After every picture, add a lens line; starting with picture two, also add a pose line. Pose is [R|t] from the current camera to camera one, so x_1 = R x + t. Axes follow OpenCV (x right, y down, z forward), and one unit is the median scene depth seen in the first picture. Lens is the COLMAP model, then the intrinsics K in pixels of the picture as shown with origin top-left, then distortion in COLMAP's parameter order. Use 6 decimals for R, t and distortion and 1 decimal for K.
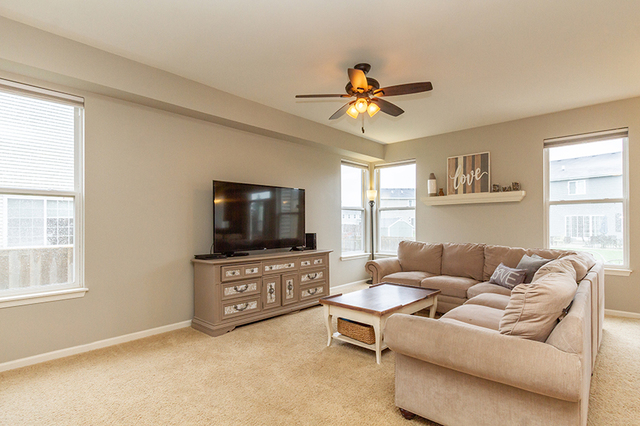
lens RADIAL K [[319.5, 0, 309.3], [0, 319.5, 223.3], [0, 0, 1]] dist [-0.004186, -0.000353]
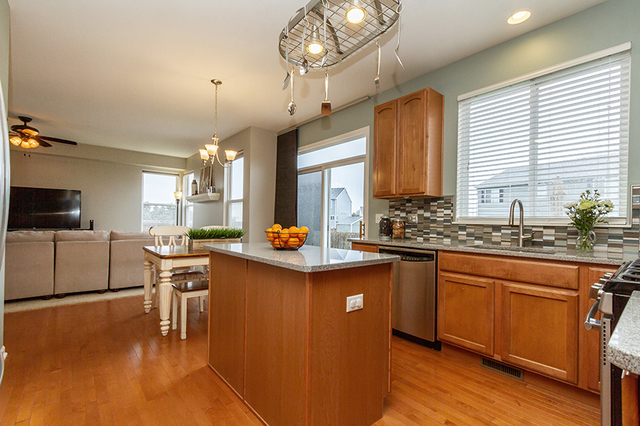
lens RADIAL K [[294.4, 0, 322.1], [0, 294.4, 219.6], [0, 0, 1]] dist [0.002020, -0.000697]
pose [[0.992078, 0.019571, -0.124089, 1.163508], [-0.020454, 0.999774, -0.005843, 0.013869], [0.123947, 0.008335, 0.992254, -0.215284]]
